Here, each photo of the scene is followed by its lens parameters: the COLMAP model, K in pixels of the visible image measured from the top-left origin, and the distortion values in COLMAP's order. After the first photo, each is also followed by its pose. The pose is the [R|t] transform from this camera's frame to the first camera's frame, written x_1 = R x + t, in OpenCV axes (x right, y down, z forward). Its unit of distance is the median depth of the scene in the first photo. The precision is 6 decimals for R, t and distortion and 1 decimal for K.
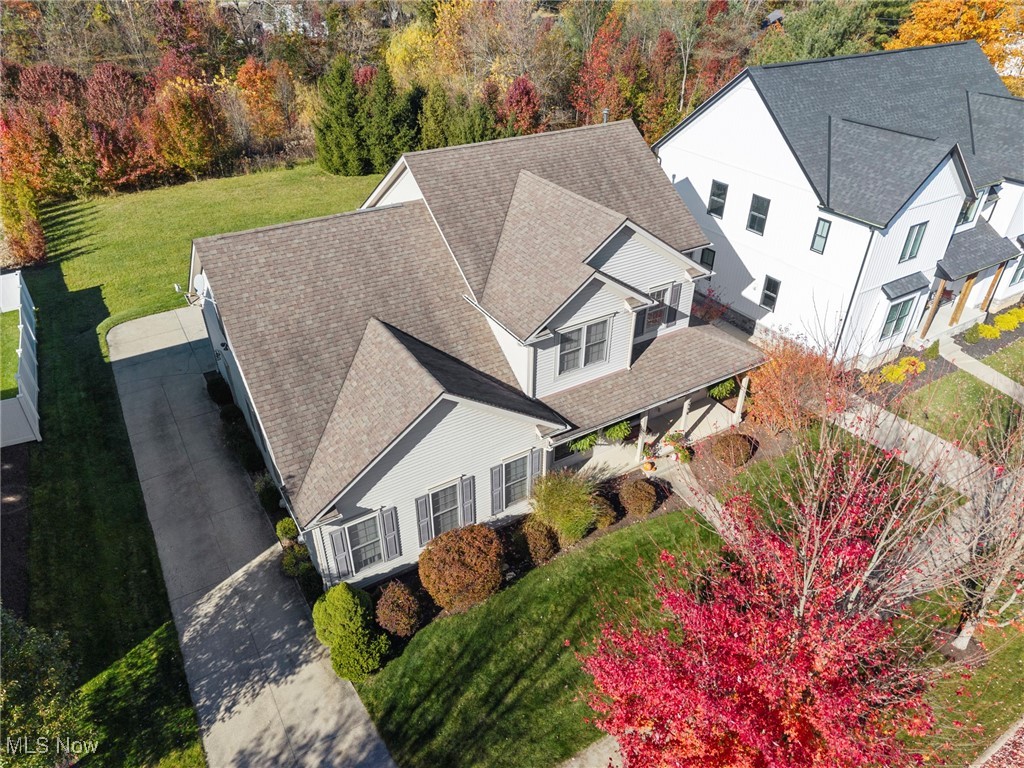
lens RADIAL K [[674.5, 0, 512.0], [0, 674.5, 384.0], [0, 0, 1]] dist [0.004404, -0.001060]
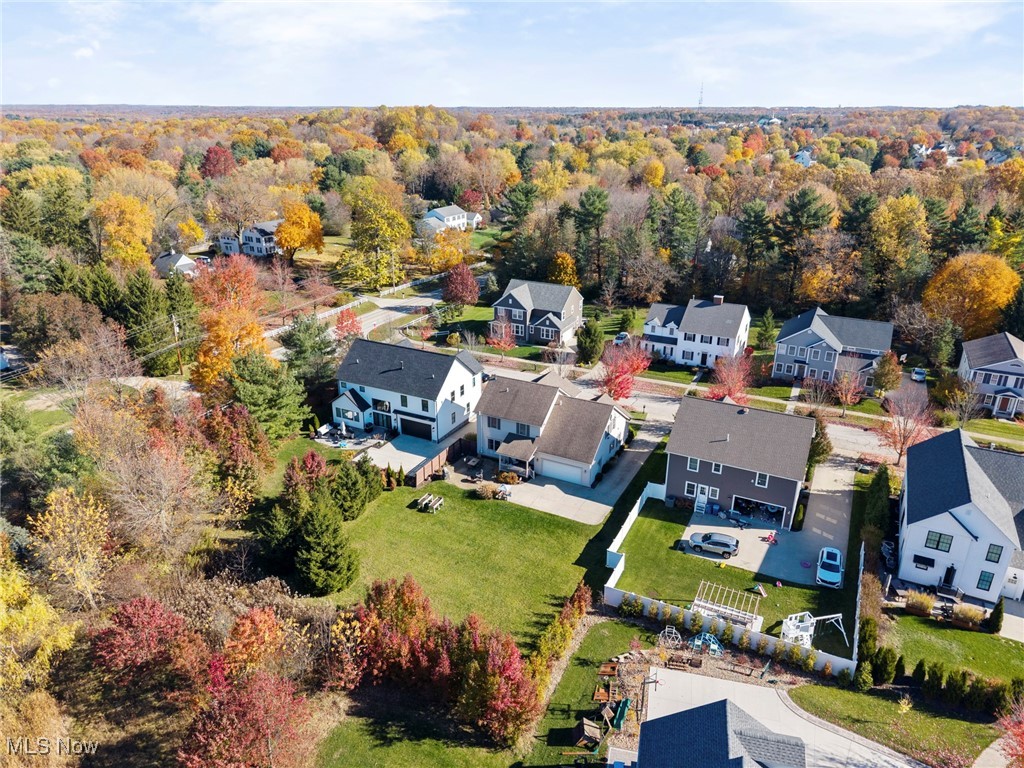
lens RADIAL K [[674.5, 0, 512.0], [0, 674.5, 384.0], [0, 0, 1]] dist [0.004404, -0.001060]
pose [[-0.505632, -0.336007, 0.794629, -2.131183], [0.478517, 0.657168, 0.582368, -1.895320], [-0.717884, 0.674707, -0.171501, 1.292184]]
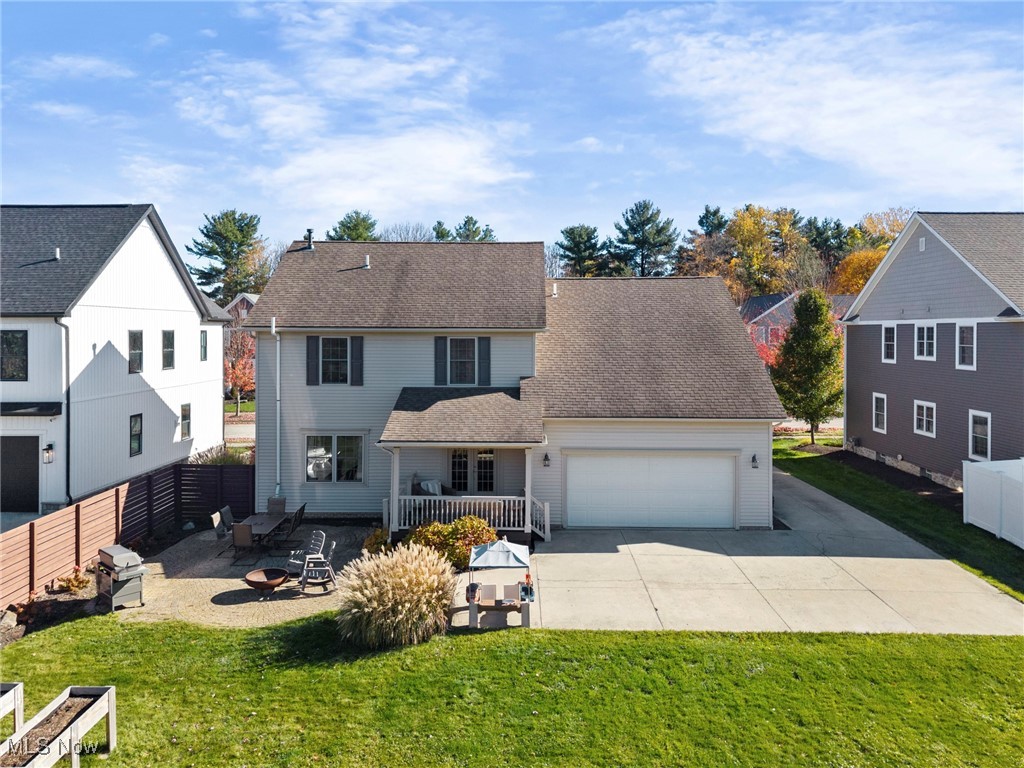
lens RADIAL K [[674.5, 0, 512.0], [0, 674.5, 384.0], [0, 0, 1]] dist [0.004404, -0.001060]
pose [[-0.842565, -0.061809, 0.535036, -0.529780], [0.282169, 0.795495, 0.536254, -0.559831], [-0.458764, 0.602799, -0.652816, 1.364900]]
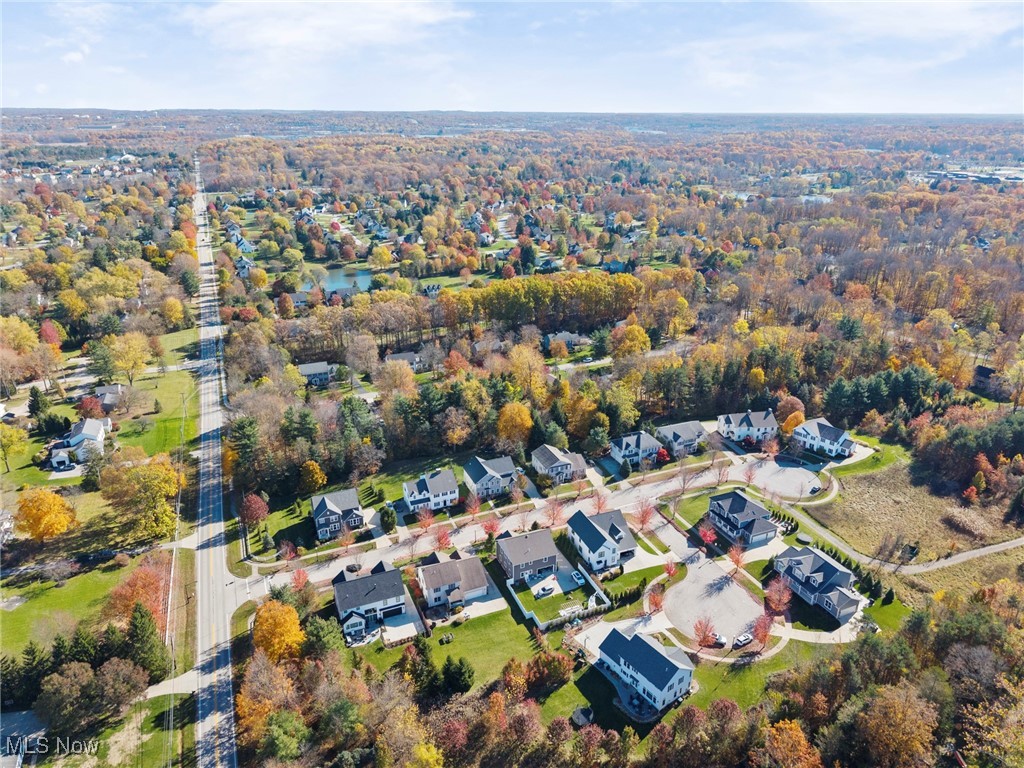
lens RADIAL K [[674.5, 0, 512.0], [0, 674.5, 384.0], [0, 0, 1]] dist [0.004404, -0.001060]
pose [[-0.986154, -0.073306, 0.148752, -1.360979], [0.083559, 0.555151, 0.827542, -5.916371], [-0.143243, 0.828513, -0.541339, 2.548016]]
